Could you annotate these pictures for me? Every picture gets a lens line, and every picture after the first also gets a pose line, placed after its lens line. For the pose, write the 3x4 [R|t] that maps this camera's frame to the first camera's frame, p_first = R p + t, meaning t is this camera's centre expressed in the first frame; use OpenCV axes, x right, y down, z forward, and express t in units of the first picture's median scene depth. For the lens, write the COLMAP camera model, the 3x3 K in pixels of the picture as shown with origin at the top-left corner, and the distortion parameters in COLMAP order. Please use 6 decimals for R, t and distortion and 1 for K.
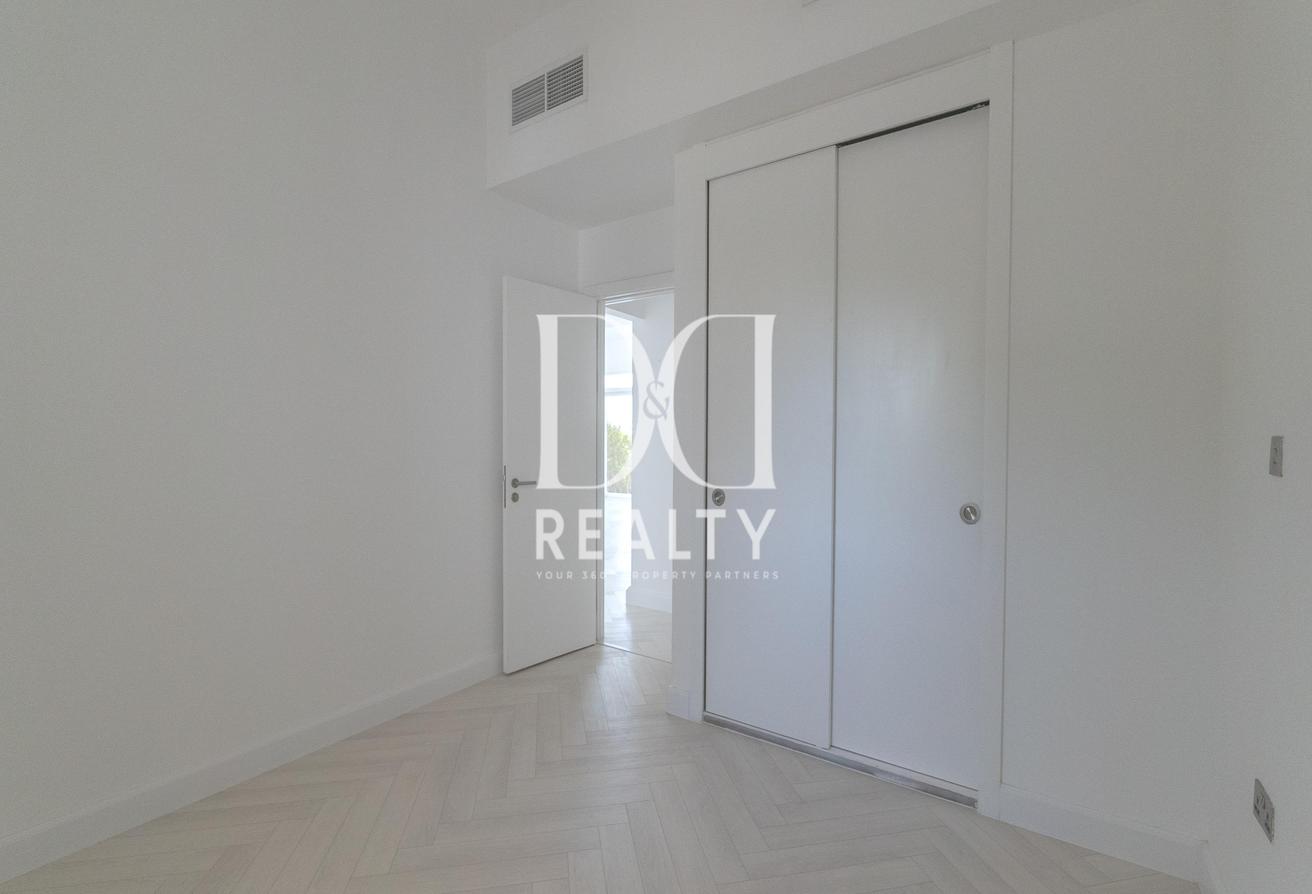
lens RADIAL K [[576.4, 0, 656.0], [0, 576.4, 447.0], [0, 0, 1]] dist [-0.015090, 0.000416]
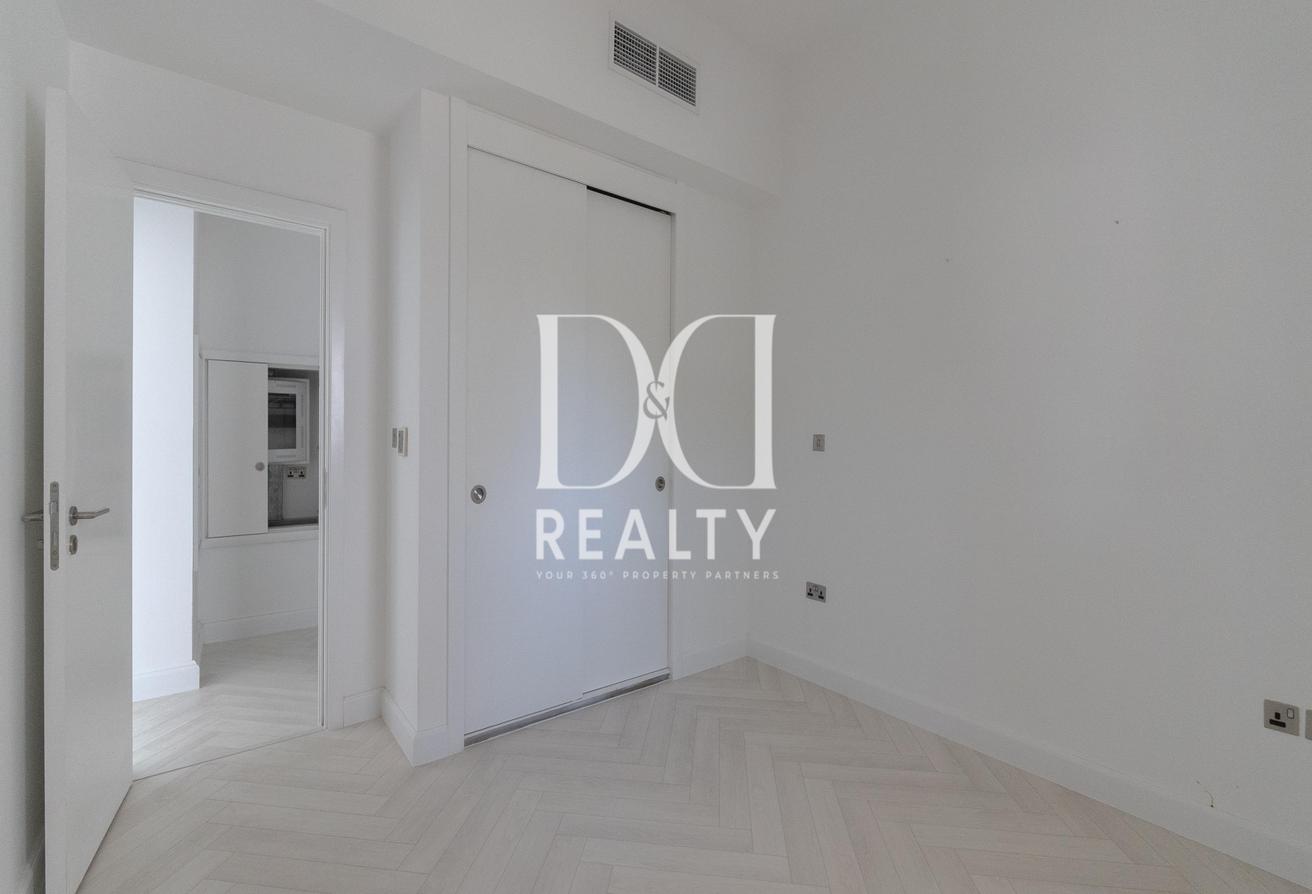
lens RADIAL K [[576.4, 0, 656.0], [0, 576.4, 447.0], [0, 0, 1]] dist [-0.015090, 0.000416]
pose [[0.285562, -0.013153, 0.958270, -0.859439], [0.004674, 0.999913, 0.012332, -0.001108], [-0.958349, 0.000957, 0.285599, 0.567564]]
